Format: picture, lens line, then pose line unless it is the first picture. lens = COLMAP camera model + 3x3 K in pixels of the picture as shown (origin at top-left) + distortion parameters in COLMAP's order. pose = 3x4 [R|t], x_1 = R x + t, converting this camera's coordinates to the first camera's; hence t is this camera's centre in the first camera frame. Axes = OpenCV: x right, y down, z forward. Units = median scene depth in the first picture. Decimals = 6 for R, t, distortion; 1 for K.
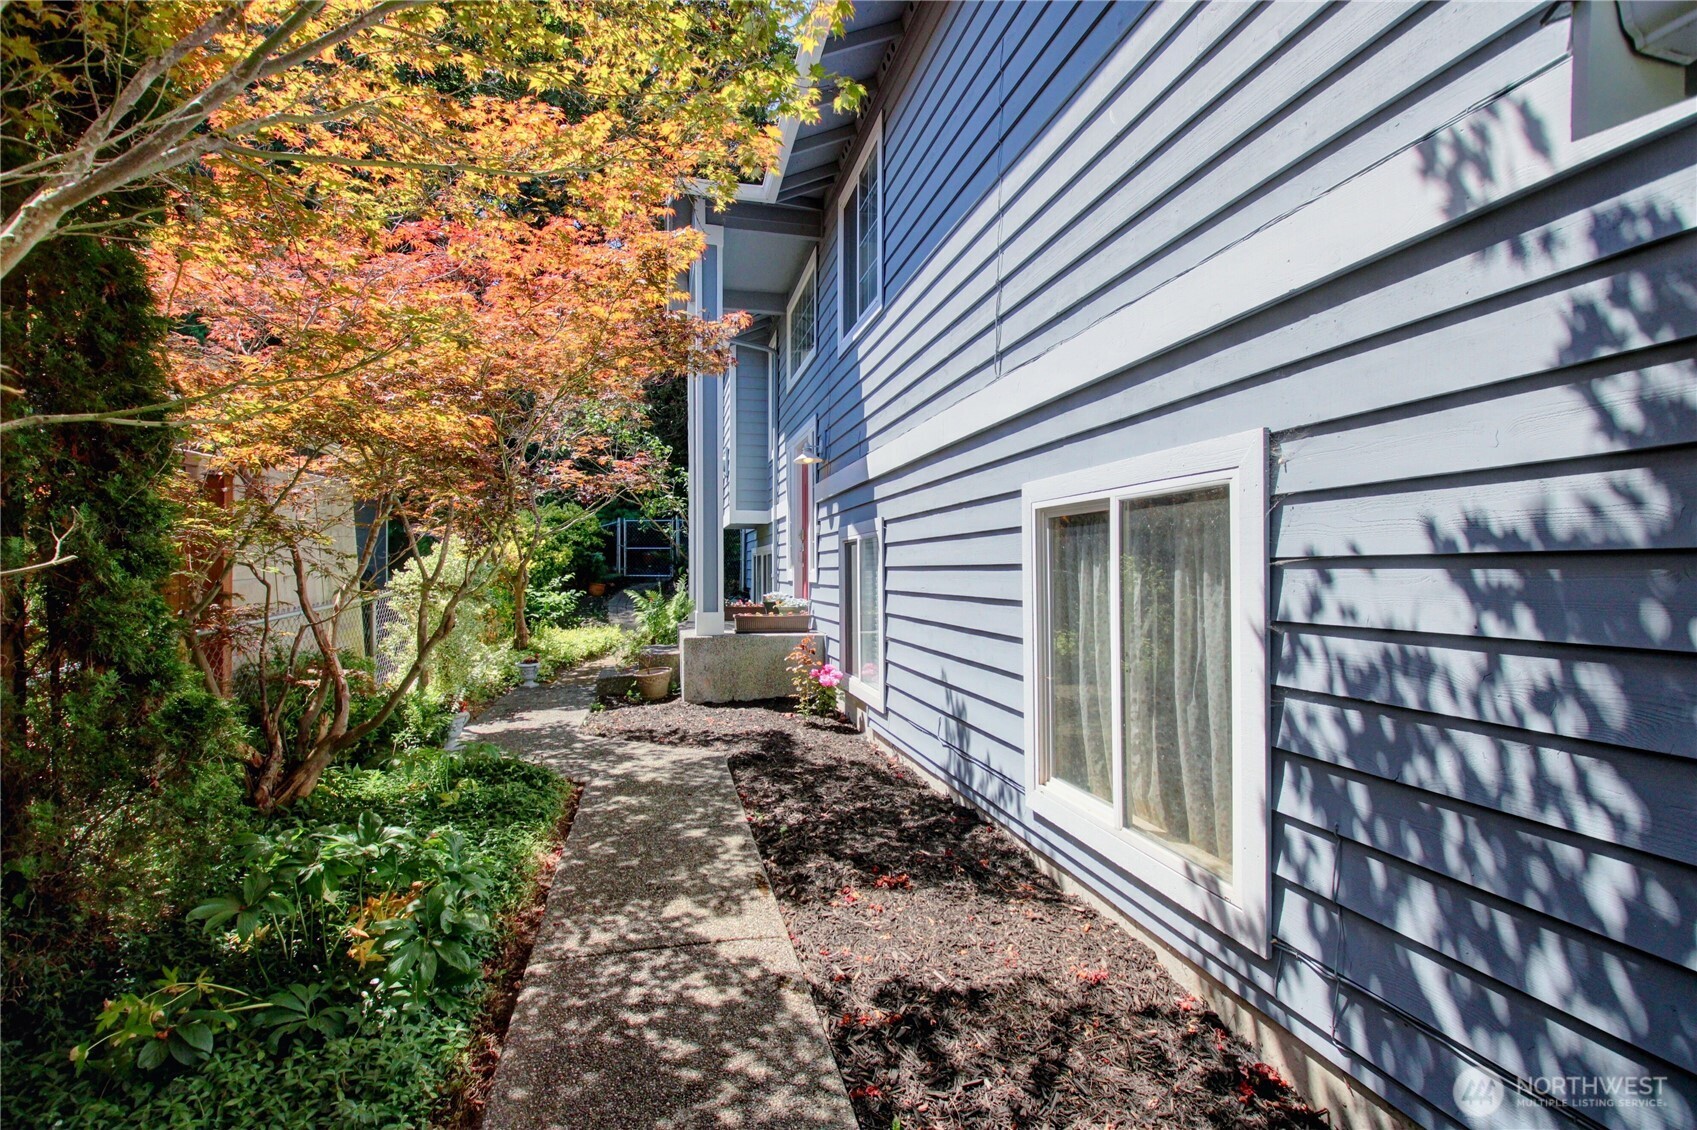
lens RADIAL K [[798.1, 0, 848.5], [0, 798.1, 565.0], [0, 0, 1]] dist [-0.003178, -0.014924]
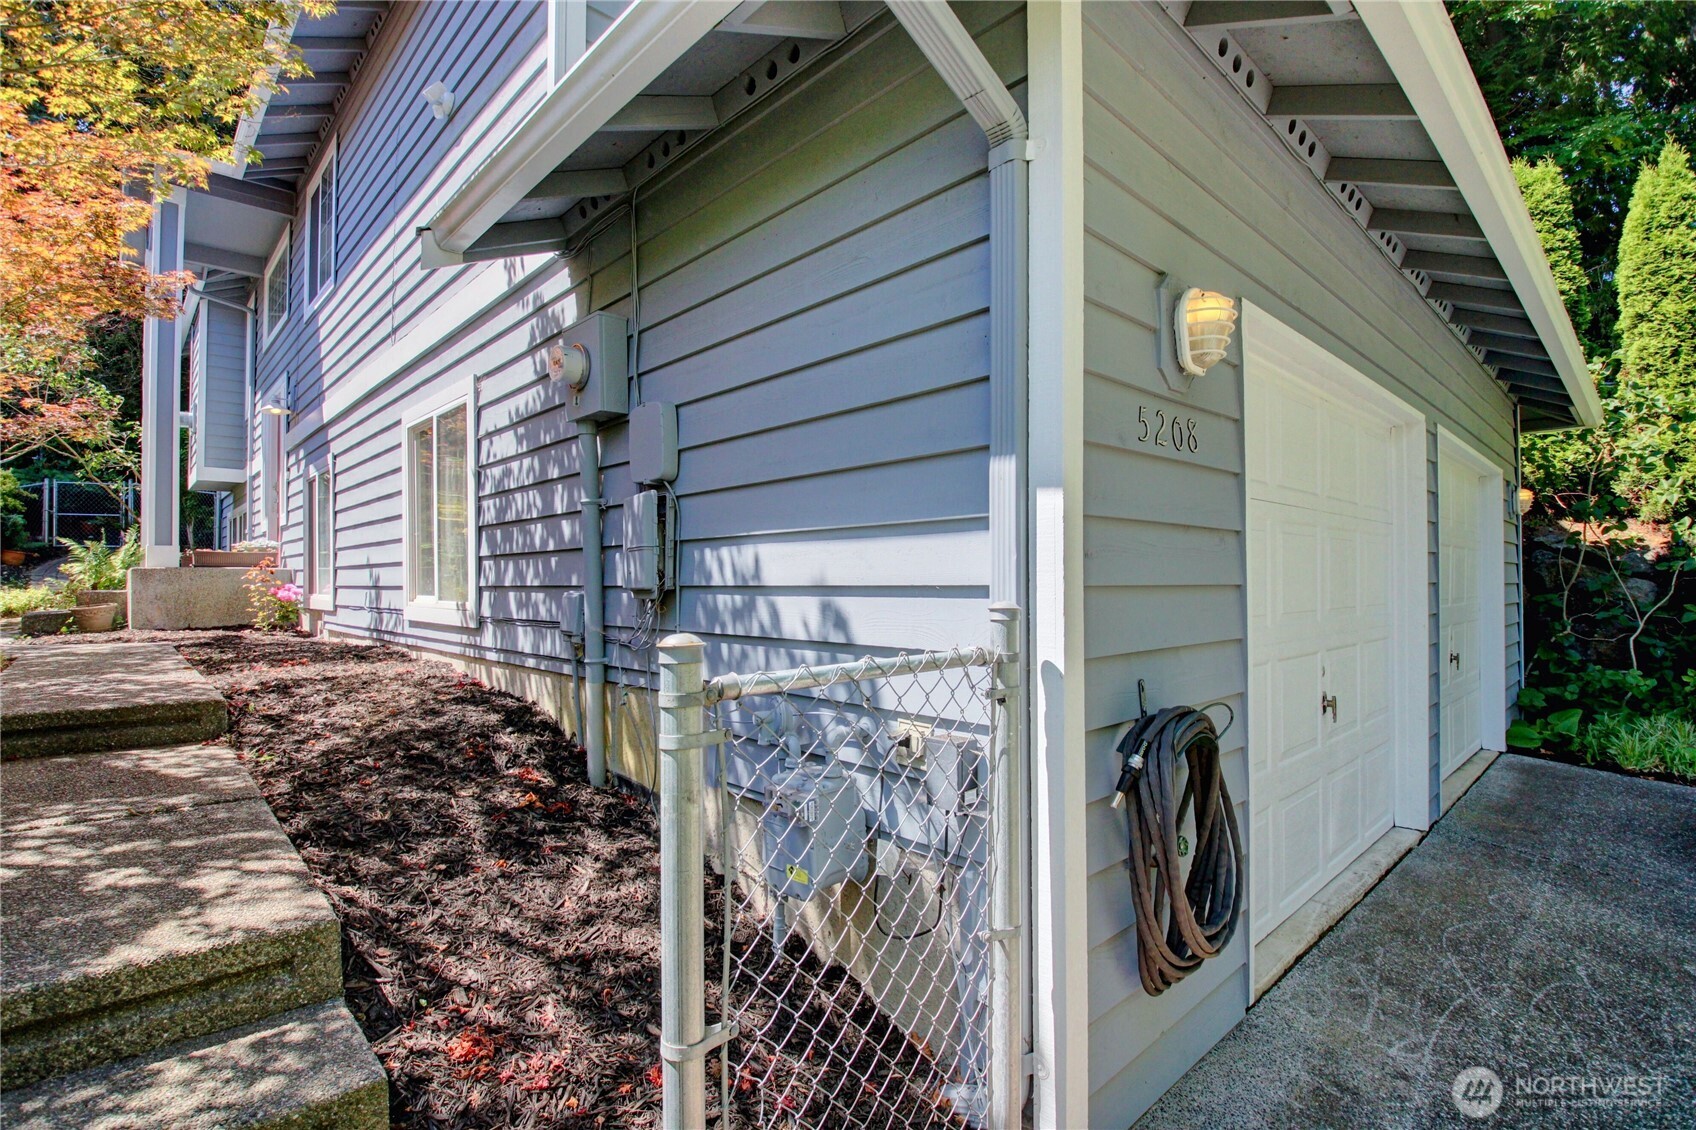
lens RADIAL K [[797.6, 0, 848.0], [0, 797.6, 565.0], [0, 0, 1]] dist [-0.003178, -0.014924]
pose [[0.865842, 0.006146, 0.500280, 0.097832], [0.000379, 0.999916, -0.012941, 0.107602], [-0.500317, 0.011395, 0.865767, -0.391668]]
